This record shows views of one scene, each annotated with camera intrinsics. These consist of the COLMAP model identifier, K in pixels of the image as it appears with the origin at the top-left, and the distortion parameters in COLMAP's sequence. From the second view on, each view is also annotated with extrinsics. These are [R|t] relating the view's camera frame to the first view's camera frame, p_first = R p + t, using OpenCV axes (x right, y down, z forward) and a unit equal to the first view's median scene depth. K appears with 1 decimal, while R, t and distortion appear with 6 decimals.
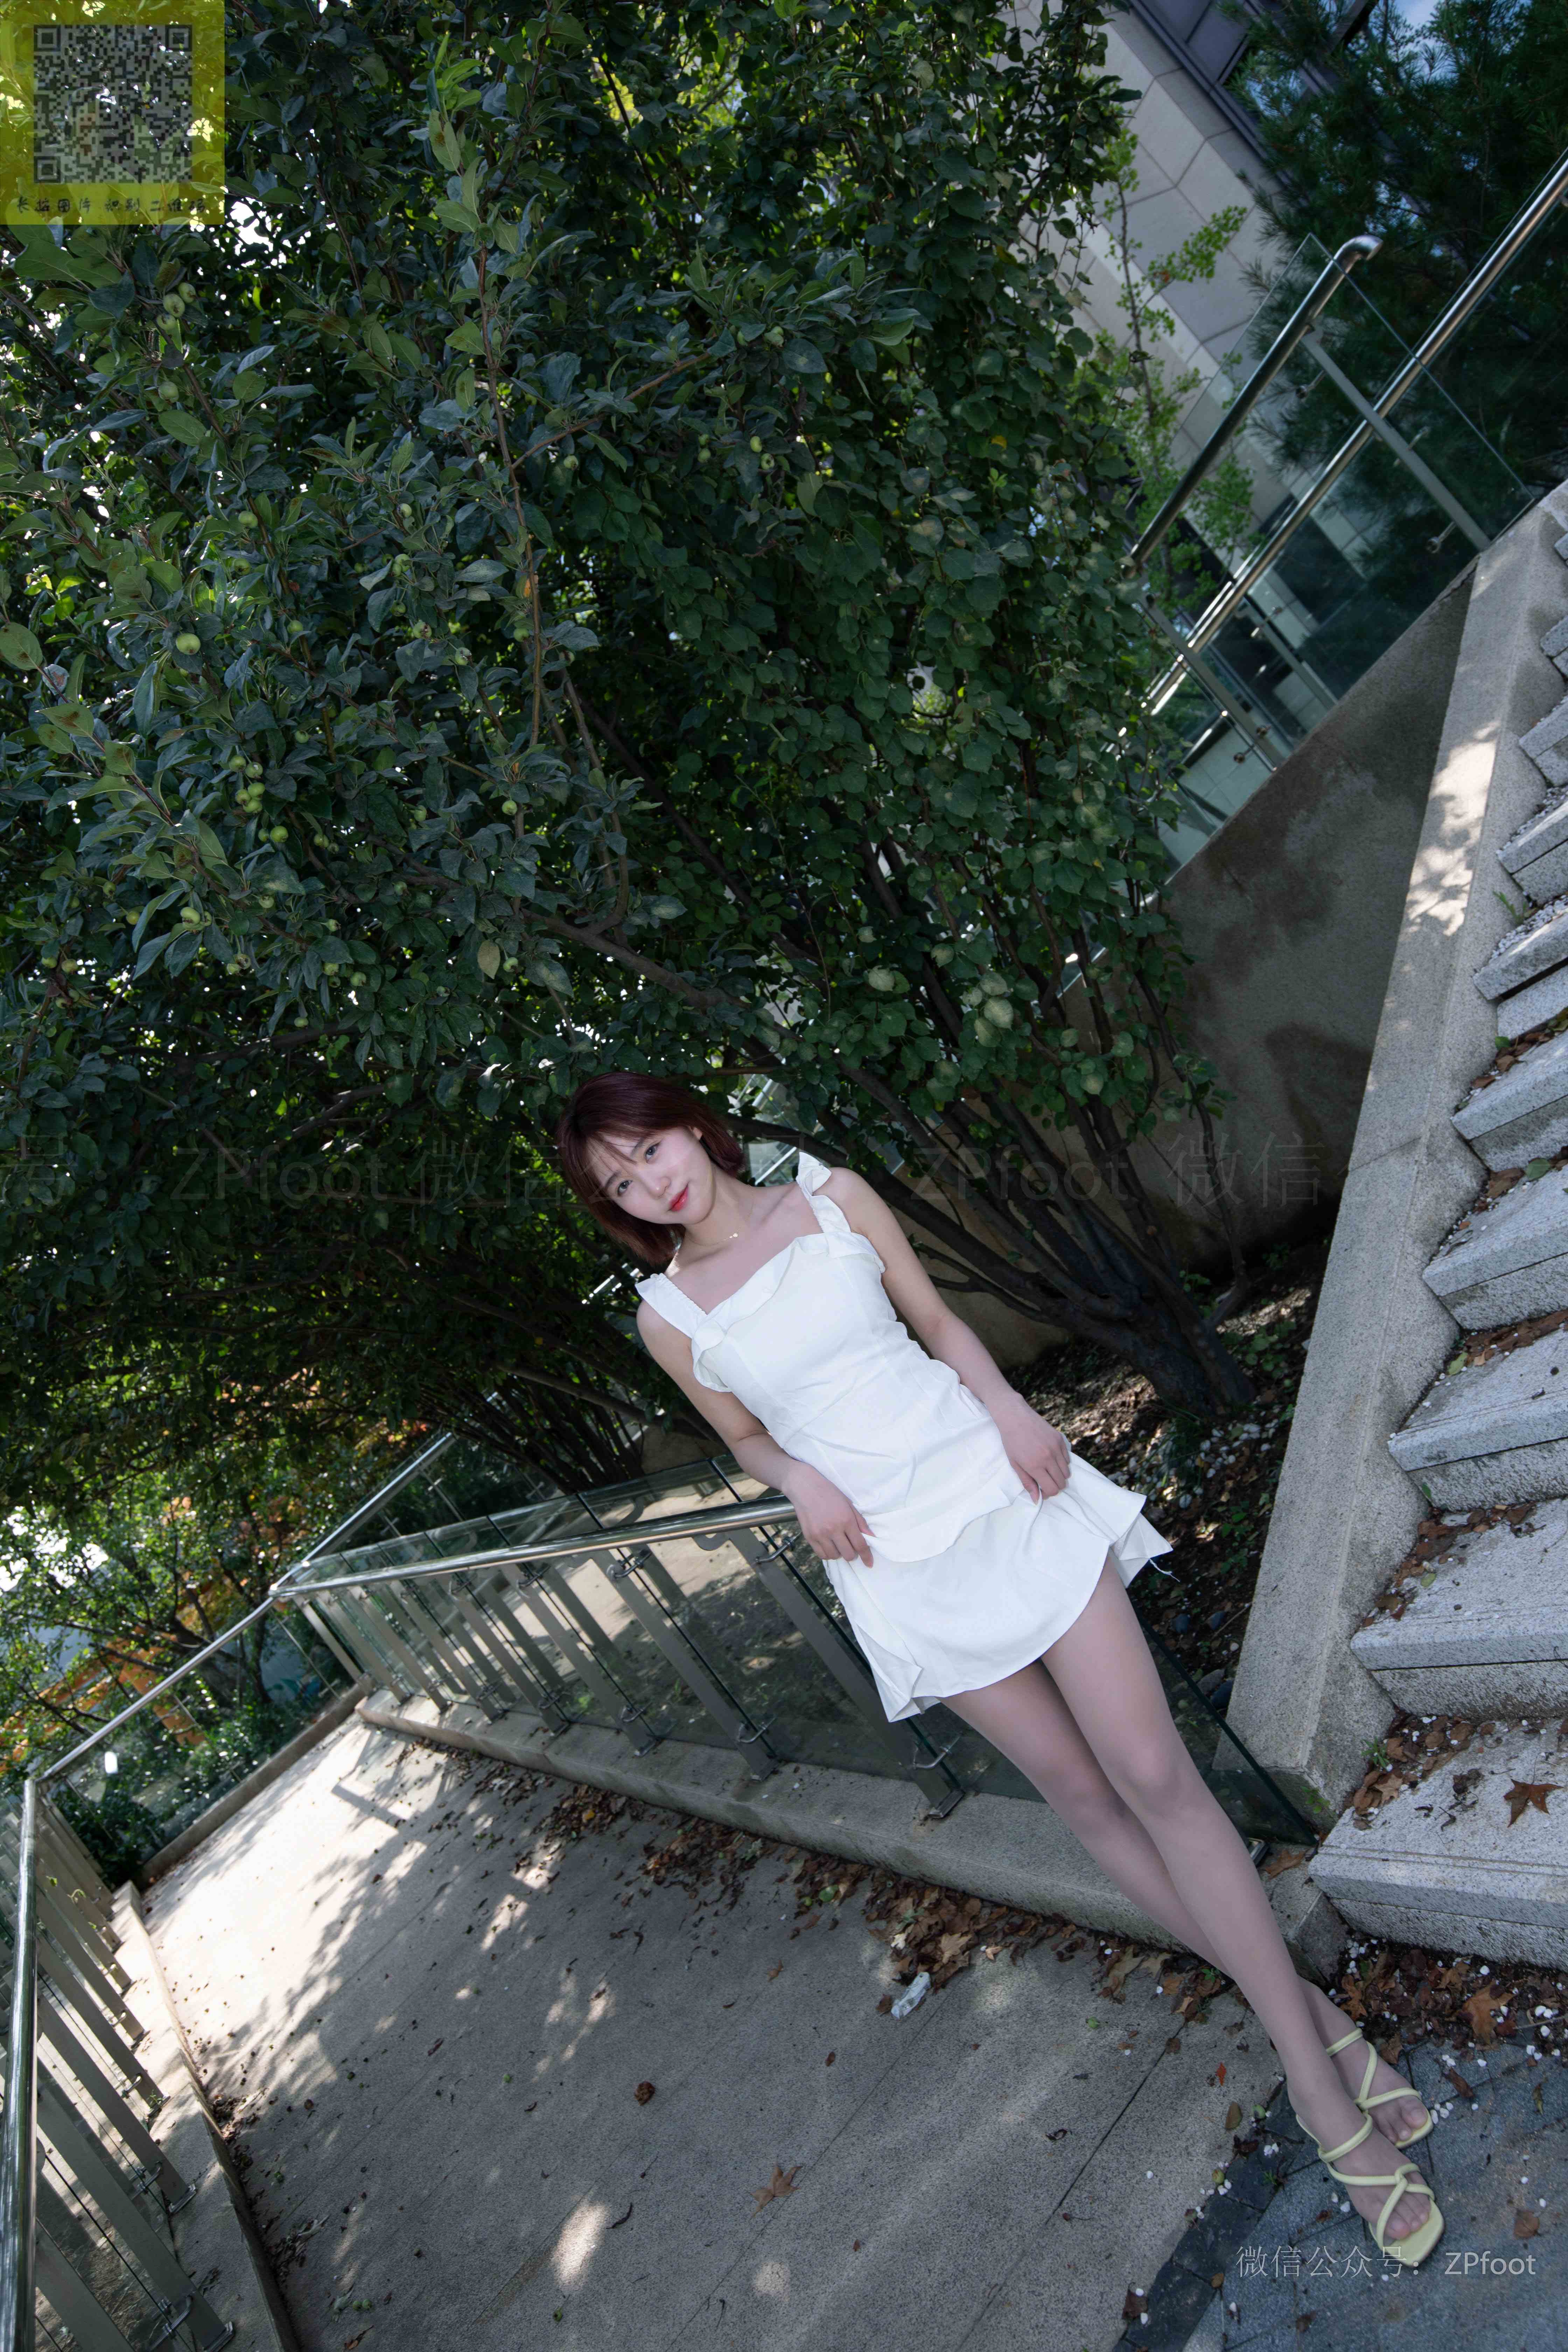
lens RADIAL K [[1519.2, 0, 784.0], [0, 1519.2, 1176.0], [0, 0, 1]] dist [-0.000849, 0.001461]
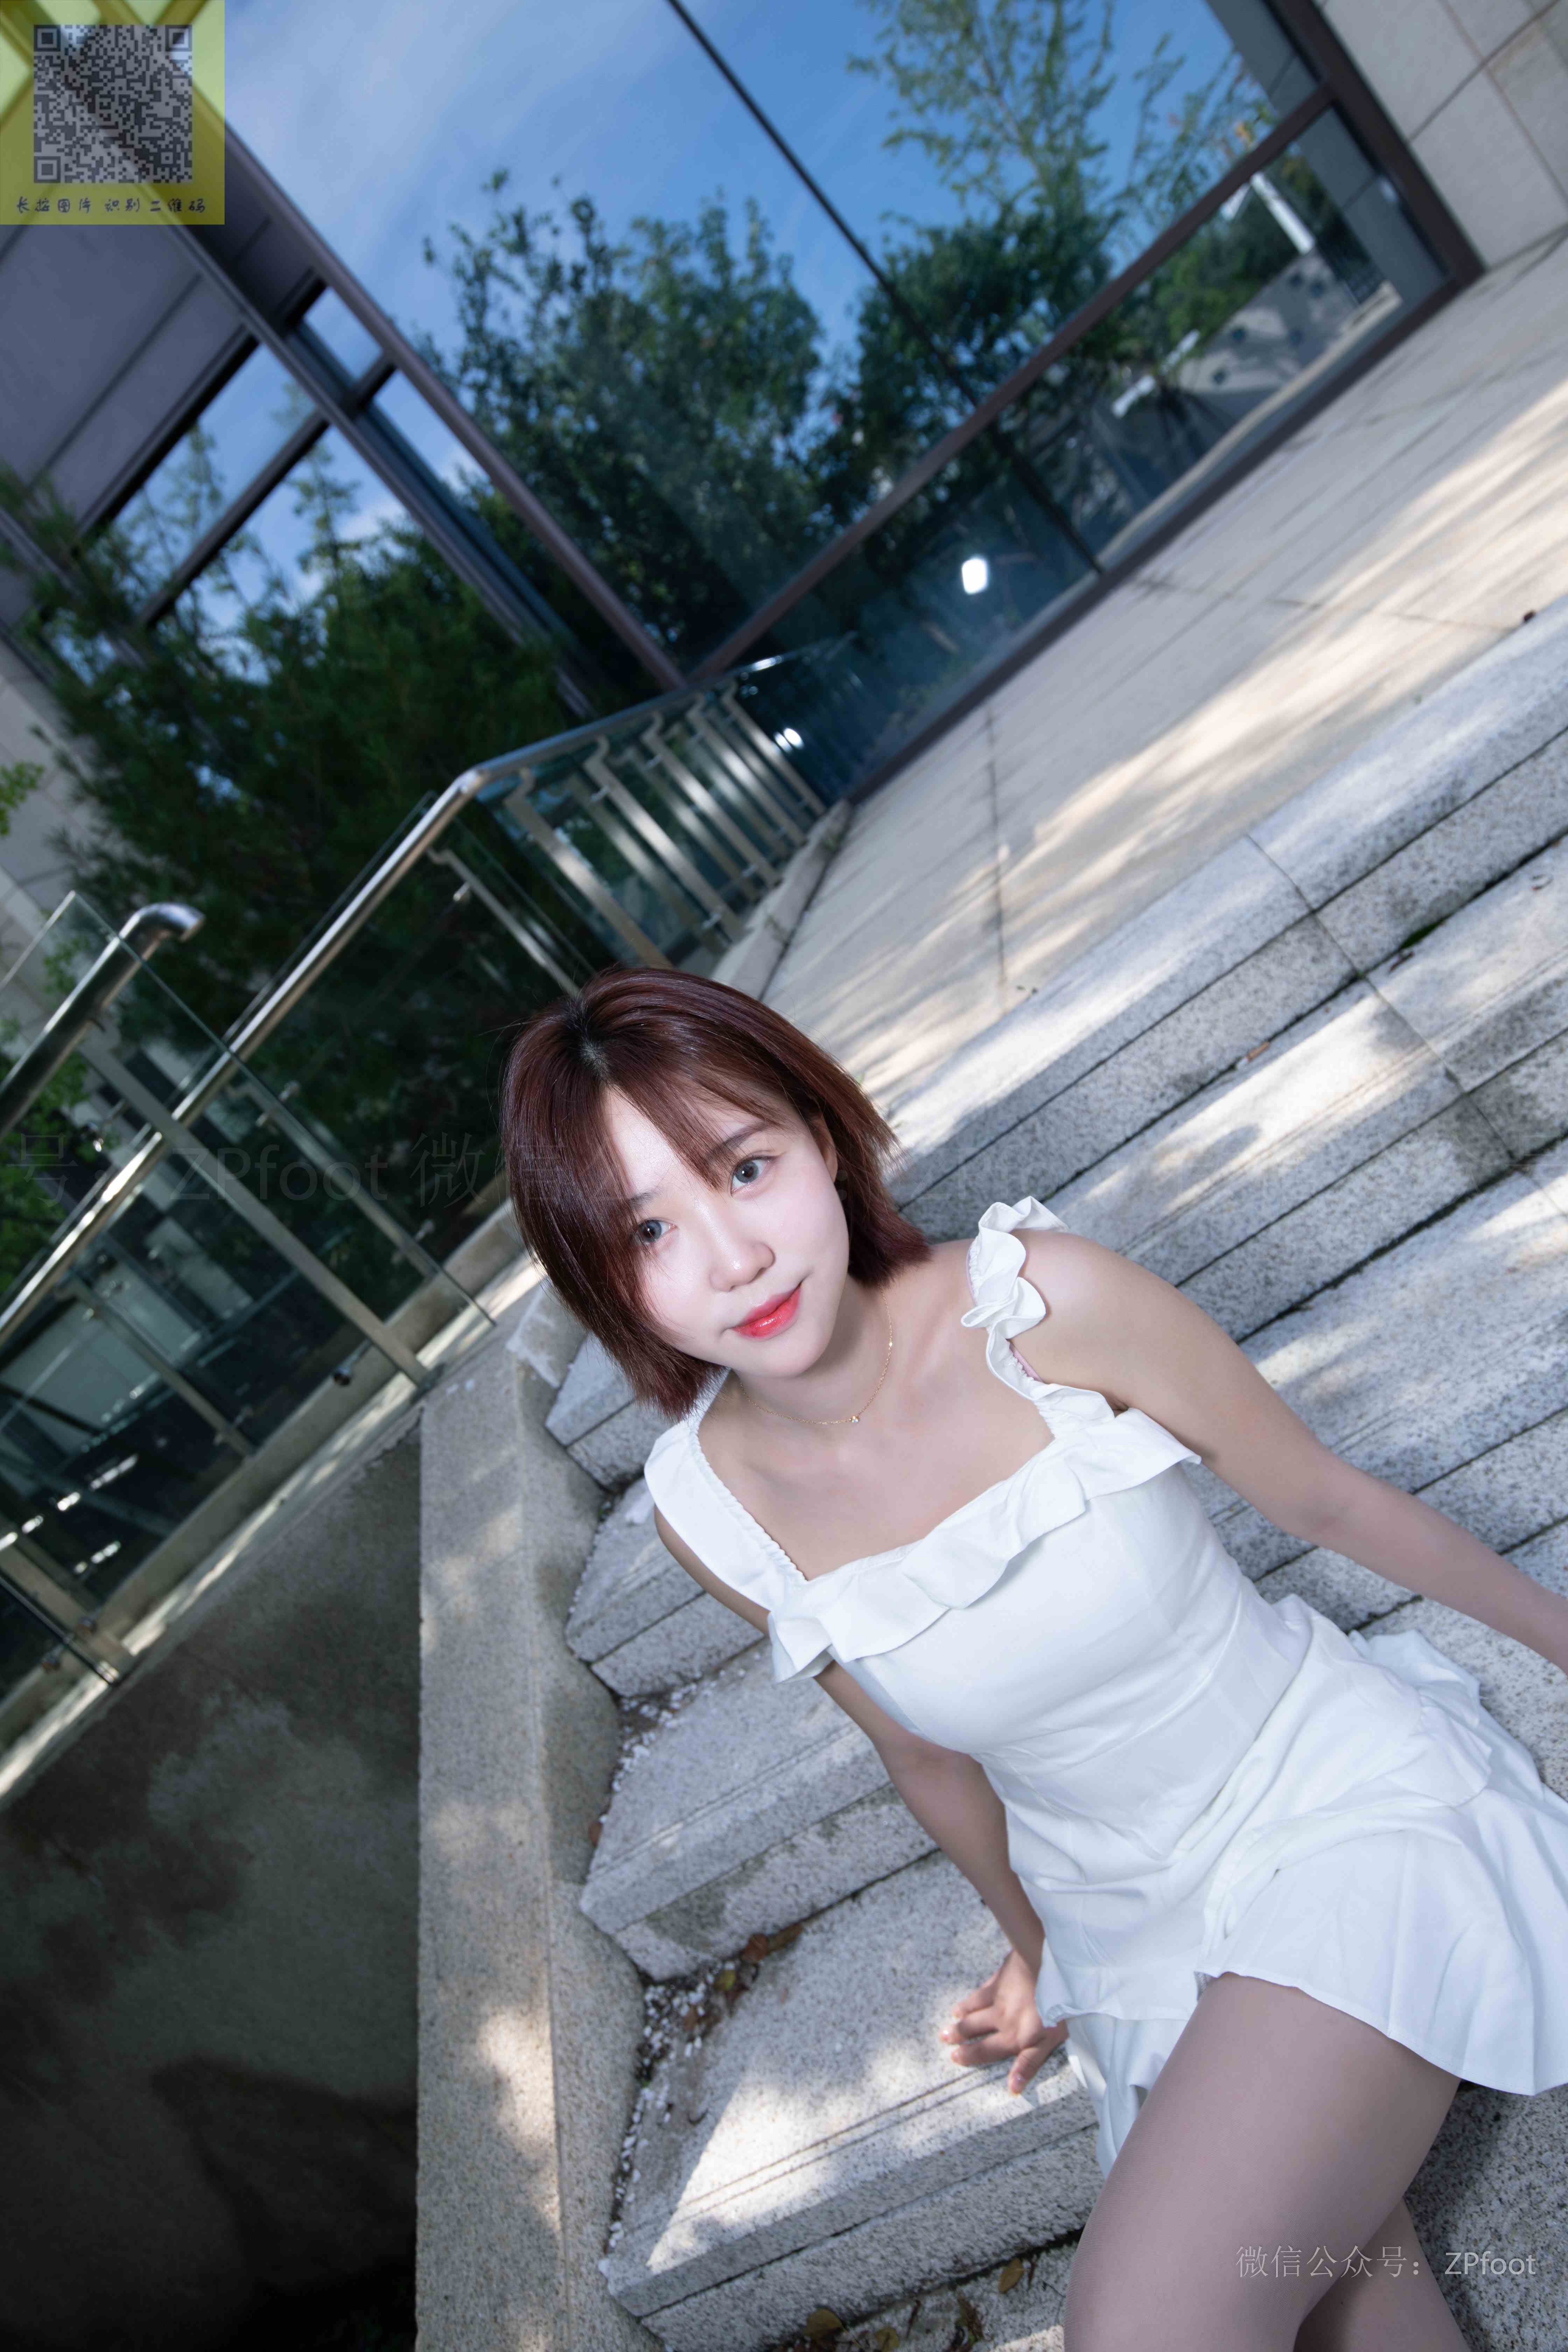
lens RADIAL K [[1480.4, 0, 774.7], [0, 1480.4, 1171.8], [0, 0, 1]] dist [-0.006038, 0.003928]
pose [[0.768755, -0.003615, 0.639534, 0.181200], [0.190992, 0.955649, -0.224182, -0.324384], [-0.610359, 0.294487, 0.735350, 0.433601]]
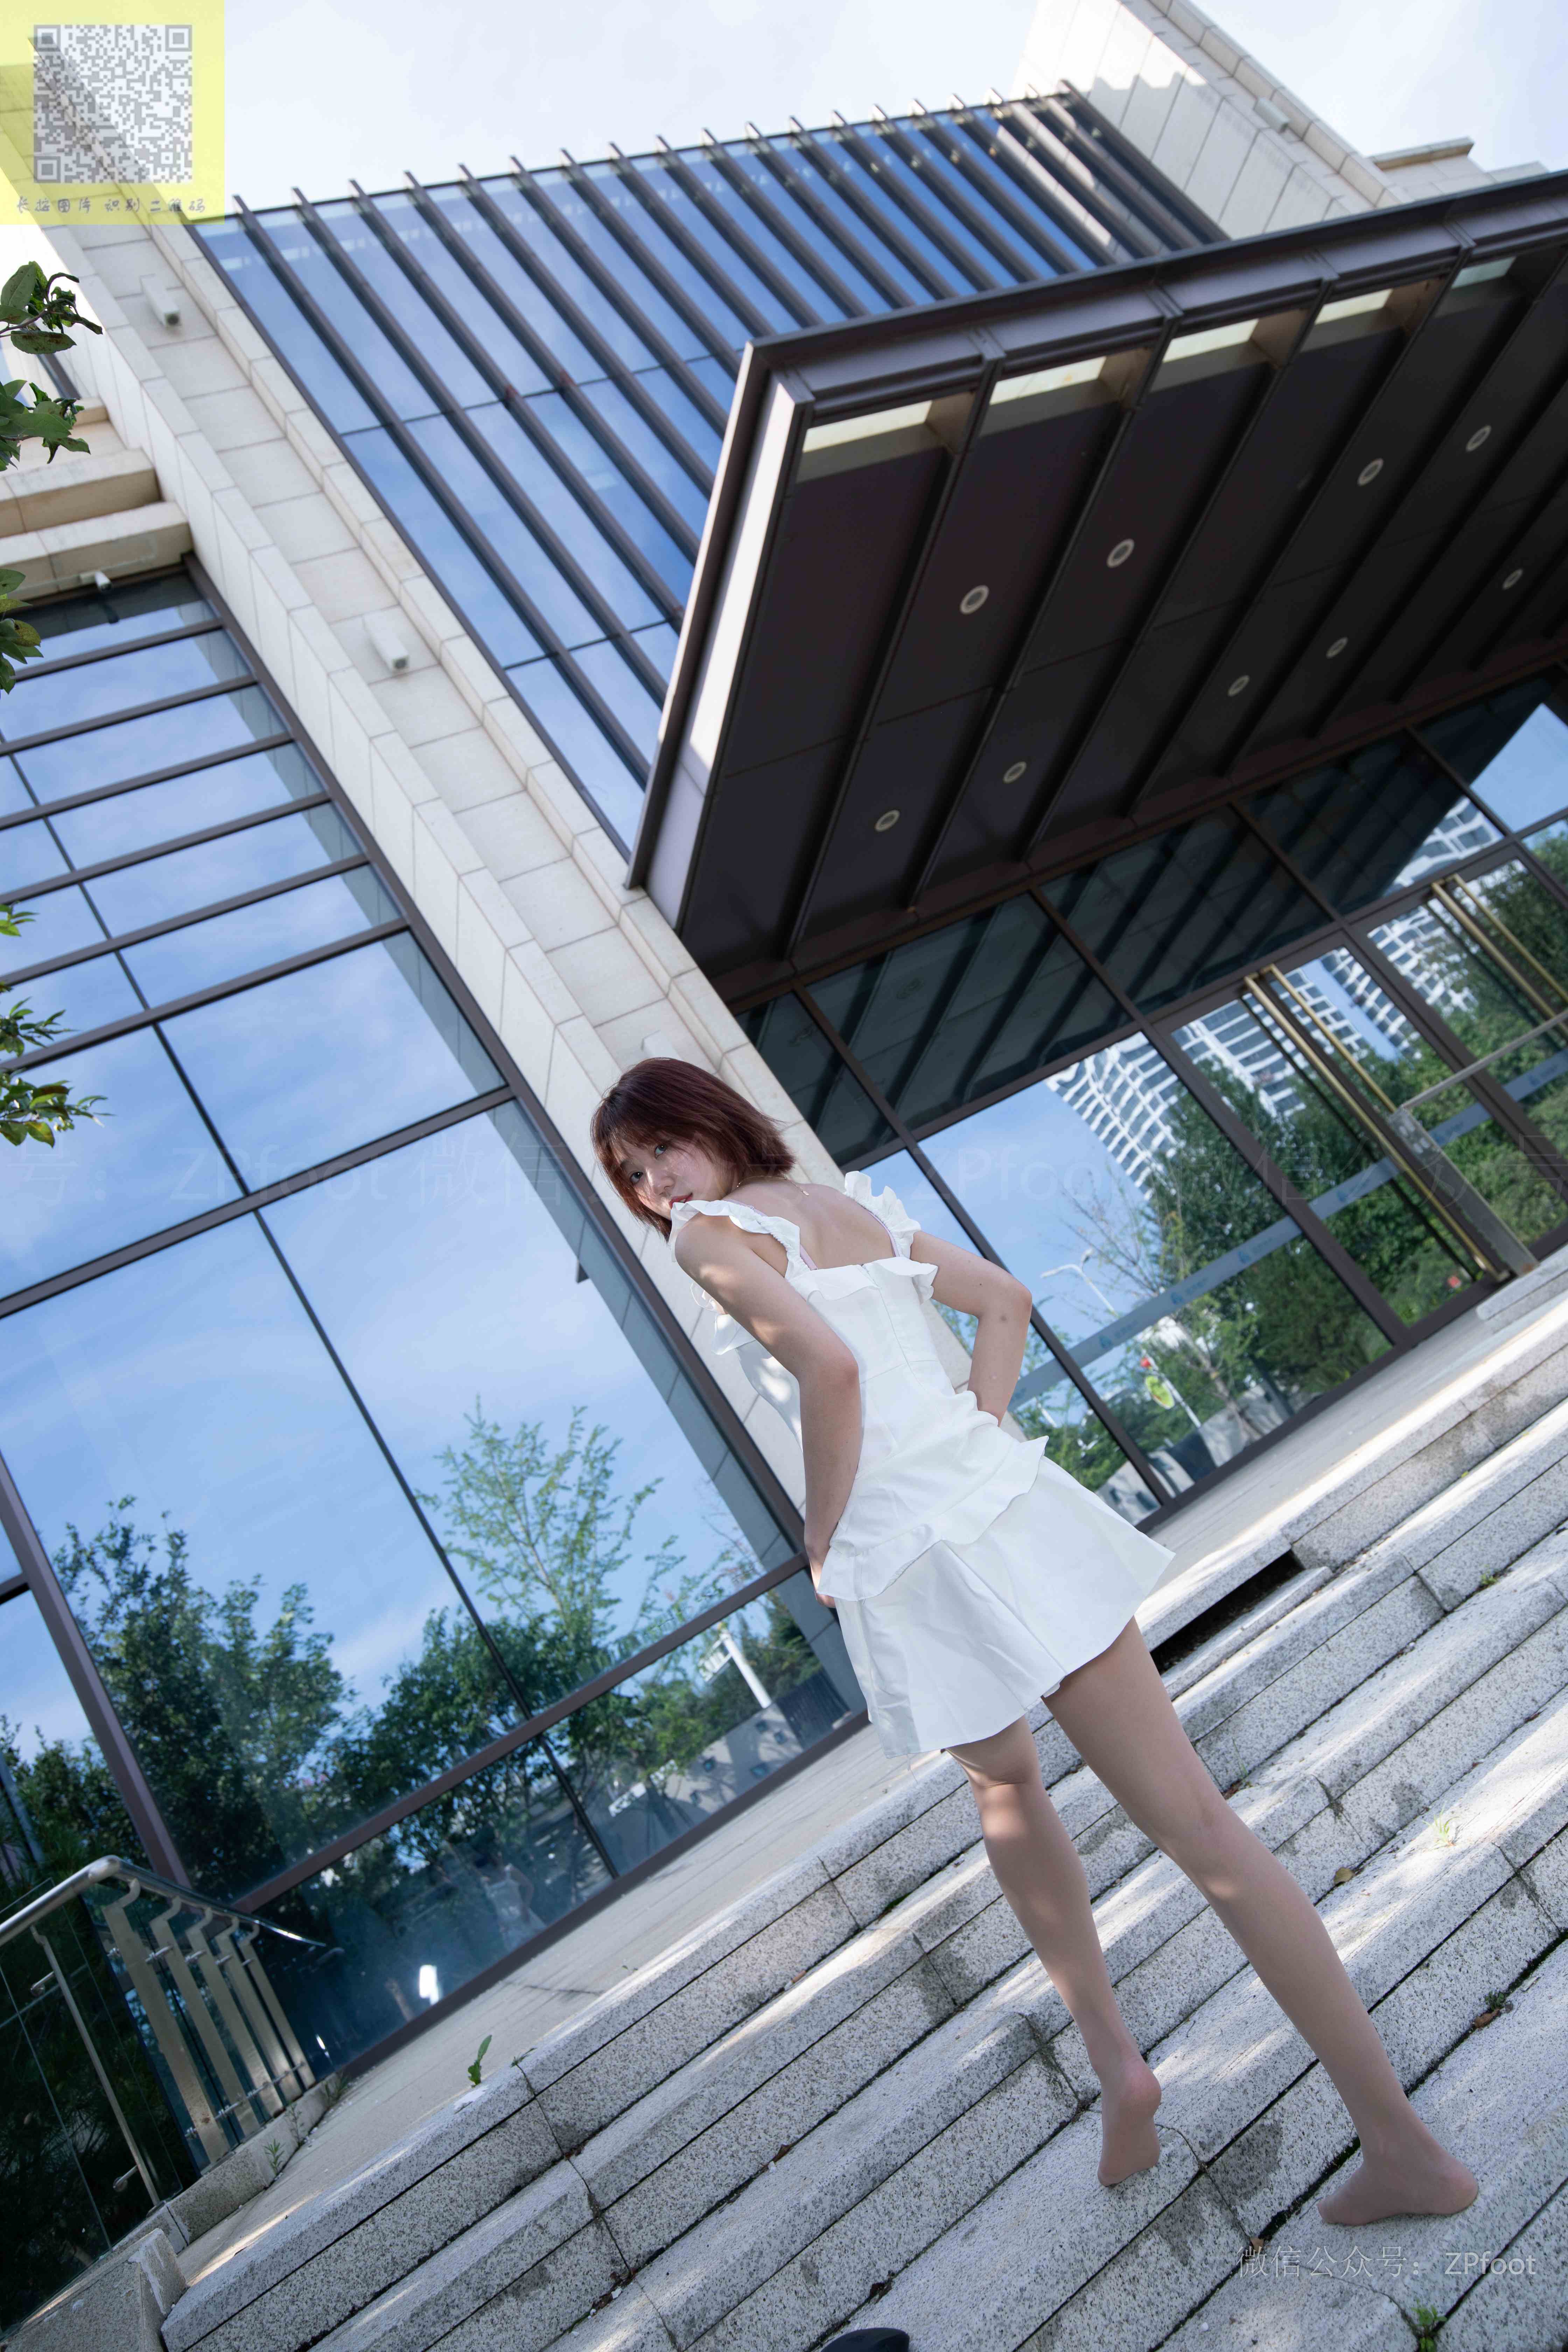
lens RADIAL K [[1509.1, 0, 785.9], [0, 1509.1, 1169.9], [0, 0, 1]] dist [-0.011379, 0.012701]
pose [[0.494168, 0.671983, 0.551576, -0.035181], [0.256730, 0.493364, -0.831073, -0.055479], [-0.830594, 0.552296, 0.071286, 0.419252]]
